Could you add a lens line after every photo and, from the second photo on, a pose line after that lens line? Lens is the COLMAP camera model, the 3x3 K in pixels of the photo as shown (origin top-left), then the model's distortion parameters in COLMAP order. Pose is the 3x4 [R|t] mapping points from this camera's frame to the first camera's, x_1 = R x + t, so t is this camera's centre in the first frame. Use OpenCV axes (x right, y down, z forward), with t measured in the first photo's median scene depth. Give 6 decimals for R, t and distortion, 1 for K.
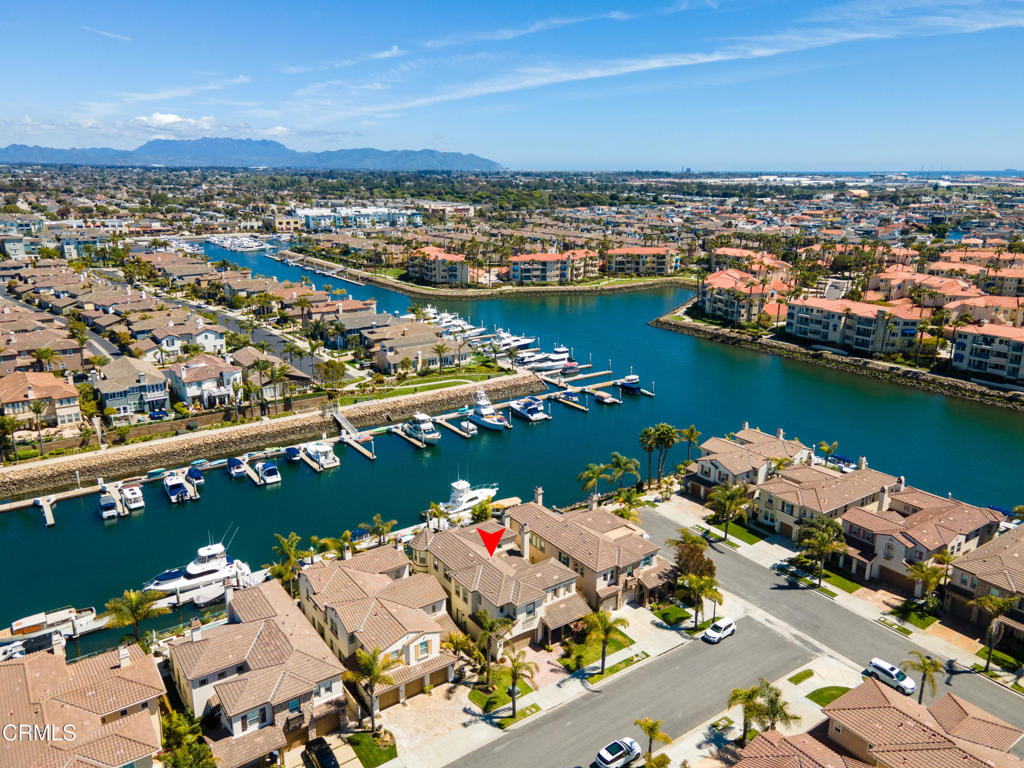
lens RADIAL K [[749.1, 0, 512.0], [0, 749.1, 384.0], [0, 0, 1]] dist [0.051533, 0.003232]
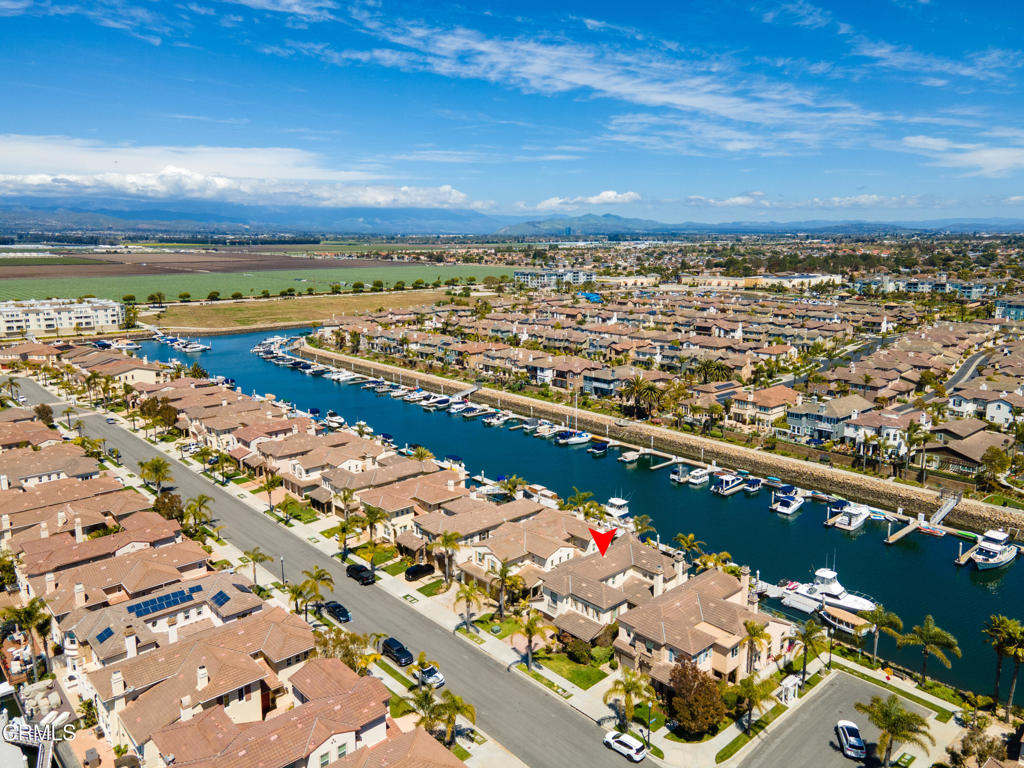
lens RADIAL K [[749.1, 0, 512.0], [0, 749.1, 384.0], [0, 0, 1]] dist [0.051533, 0.003232]
pose [[0.135664, 0.190346, -0.972298, 0.639235], [-0.276010, 0.949781, 0.147426, -0.096262], [0.951532, 0.248364, 0.181389, 0.391301]]
